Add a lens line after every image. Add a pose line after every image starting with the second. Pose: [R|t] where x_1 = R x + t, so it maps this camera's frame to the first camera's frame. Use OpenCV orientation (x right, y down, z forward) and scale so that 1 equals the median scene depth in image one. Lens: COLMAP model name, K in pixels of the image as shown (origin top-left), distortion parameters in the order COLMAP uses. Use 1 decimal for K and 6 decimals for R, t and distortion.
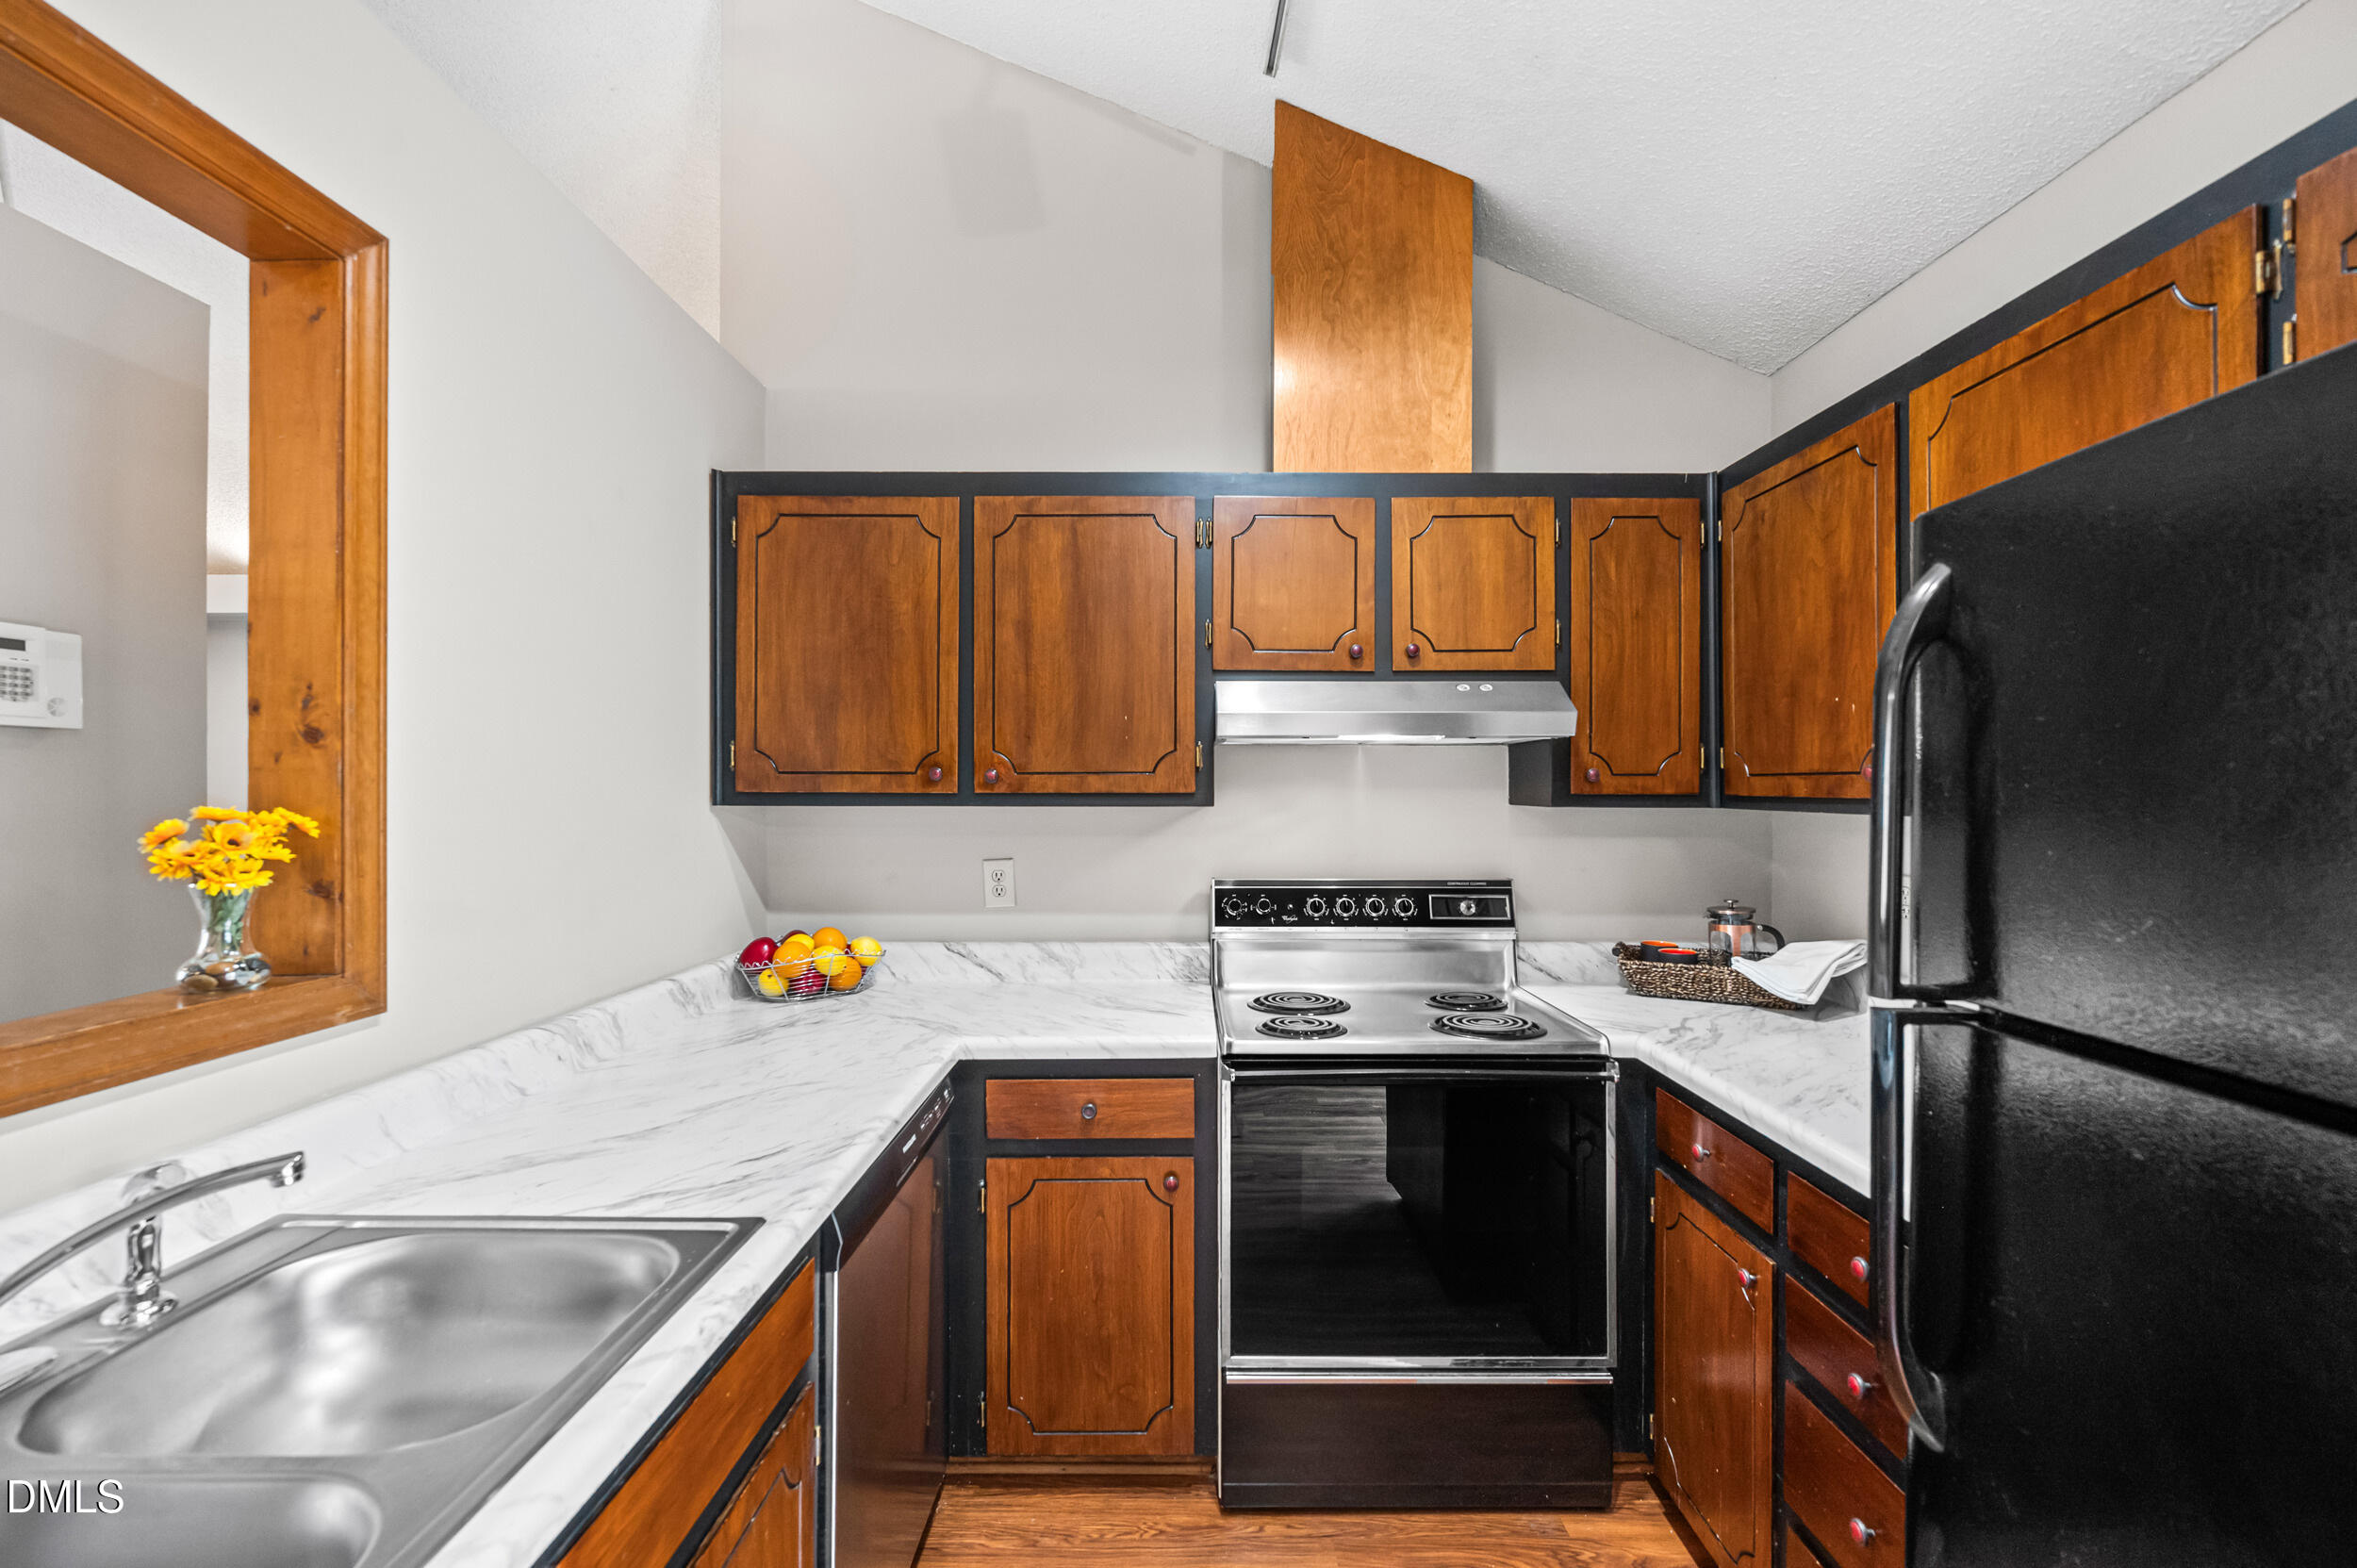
lens RADIAL K [[1017.2, 0, 1190.6], [0, 1017.2, 788.9], [0, 0, 1]] dist [-0.000527, -0.000486]
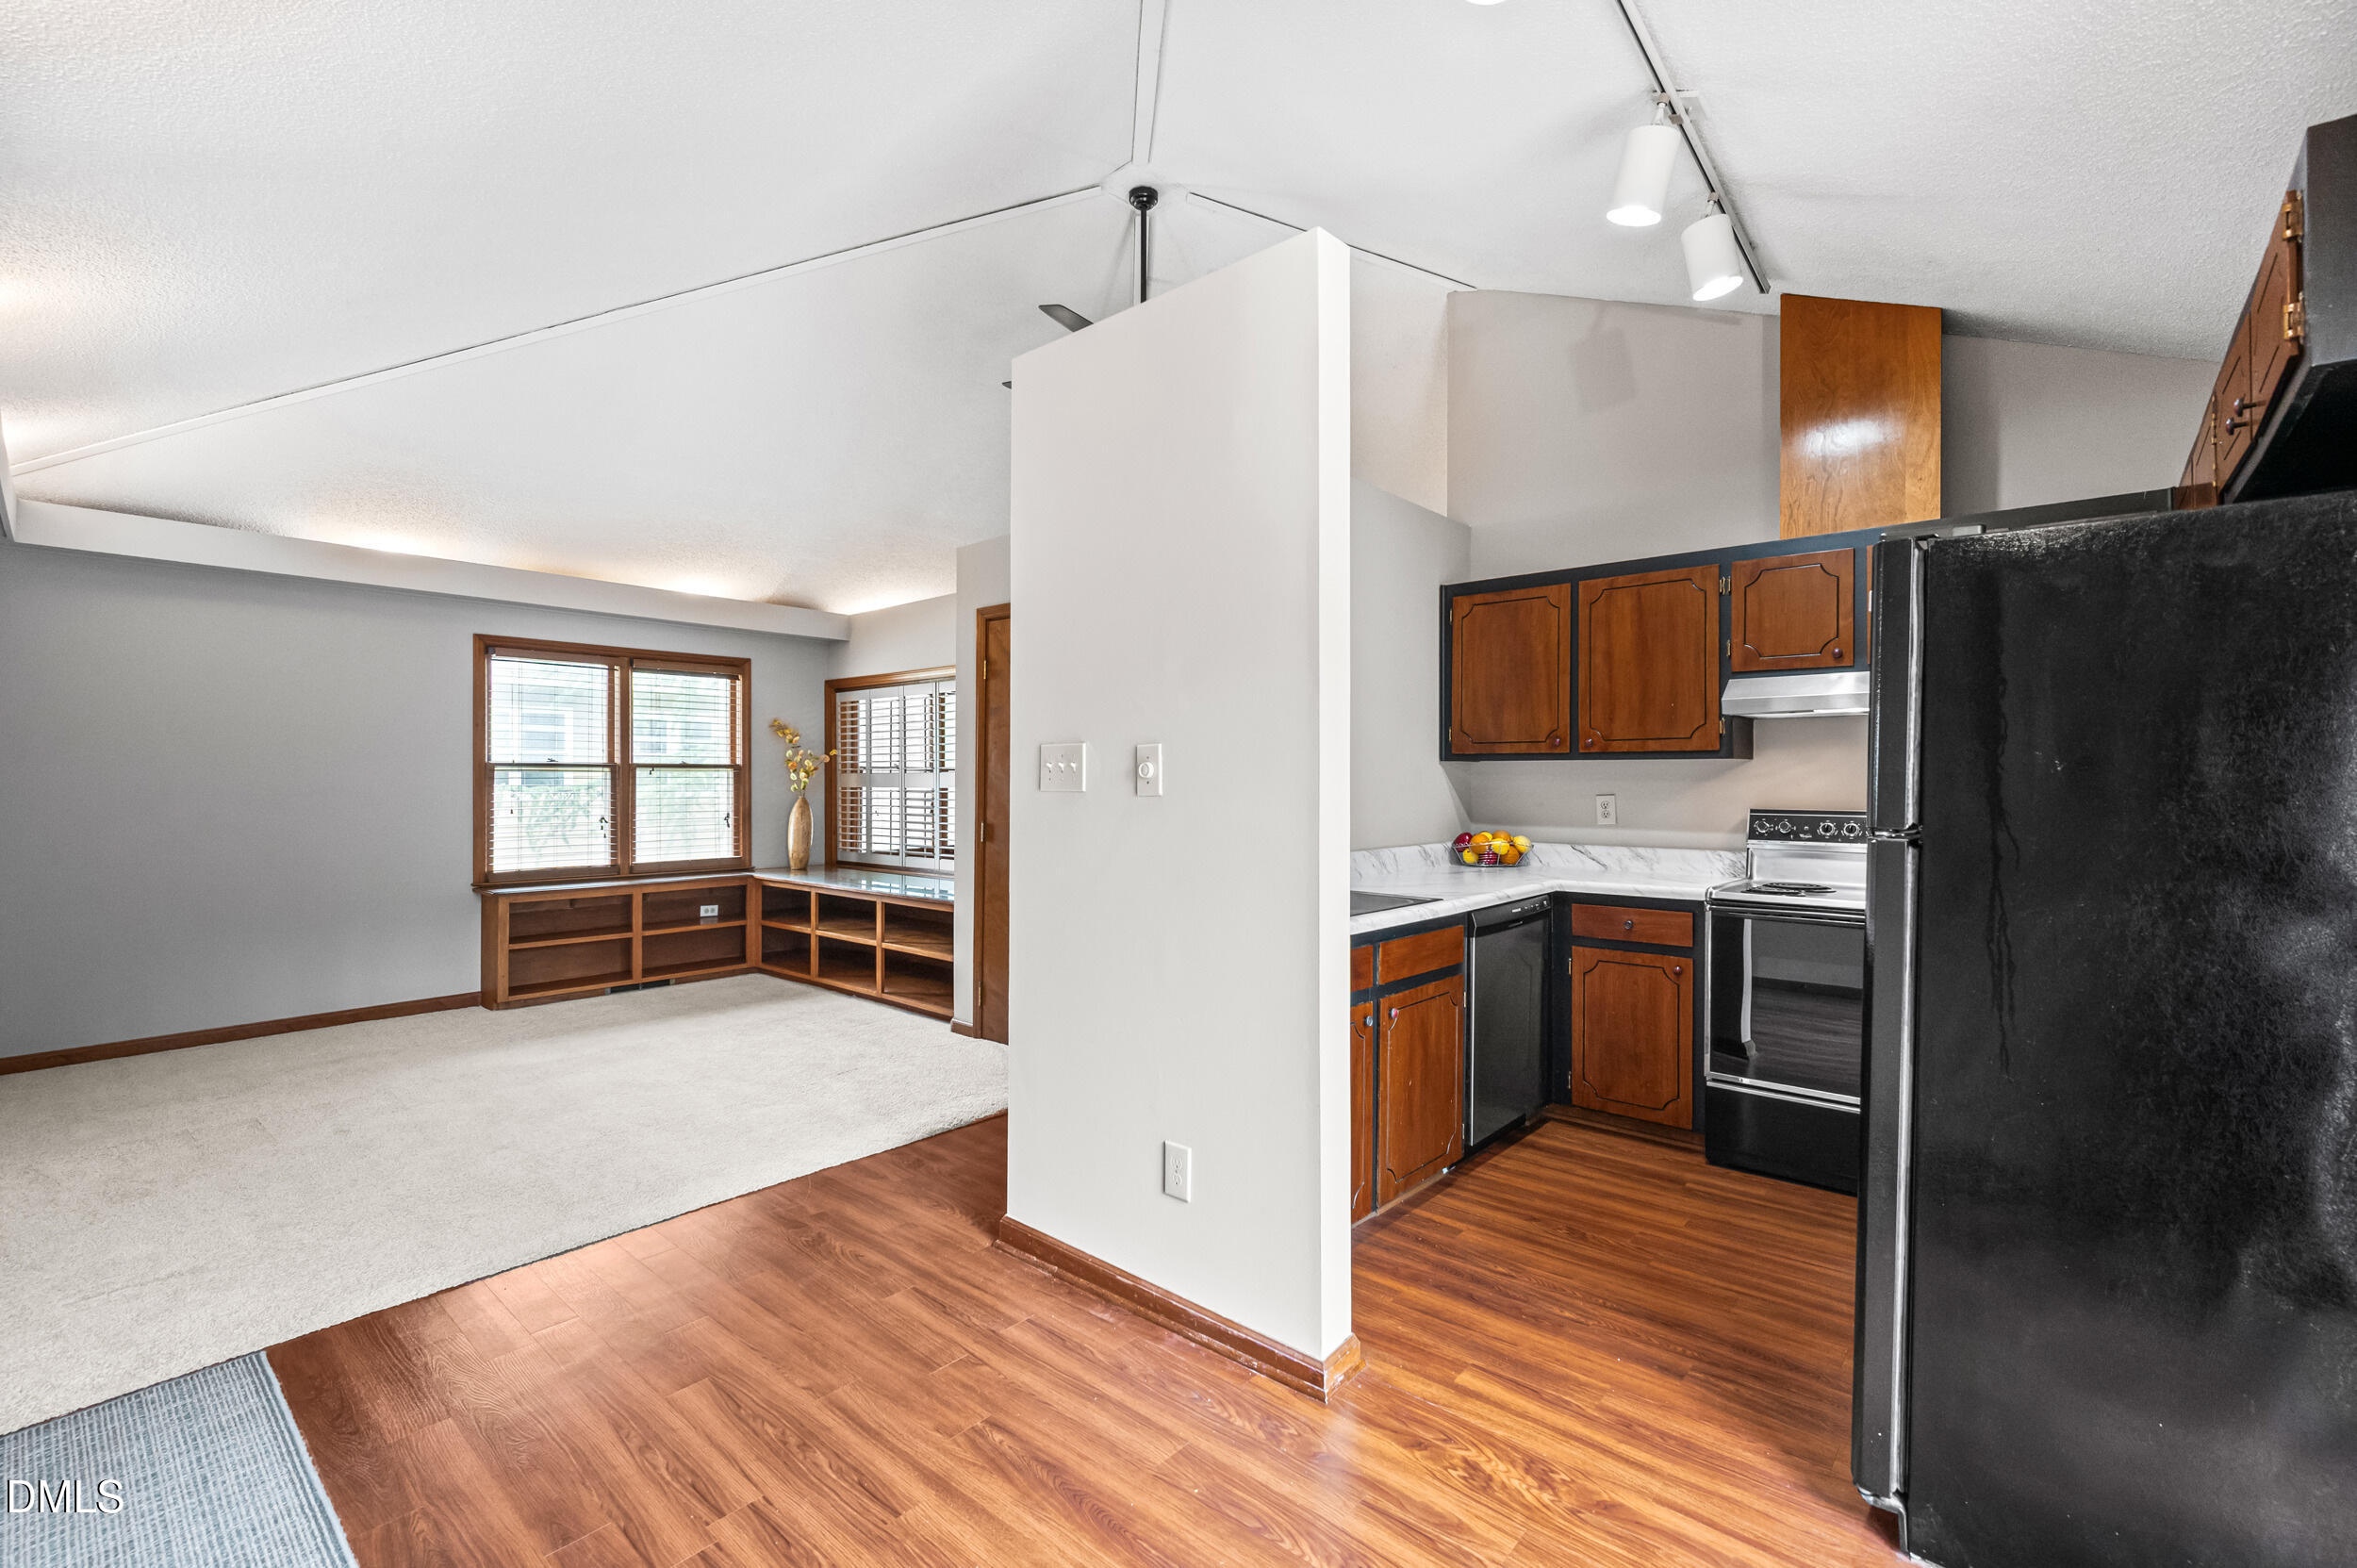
lens RADIAL K [[1014.3, 0, 1178.5], [0, 1014.3, 784.0], [0, 0, 1]] dist [0.000081, -0.000204]
pose [[0.748228, 0.004241, -0.663428, 0.456303], [-0.000492, 0.999983, 0.005838, 0.052026], [0.663441, -0.004042, 0.748218, -0.805581]]
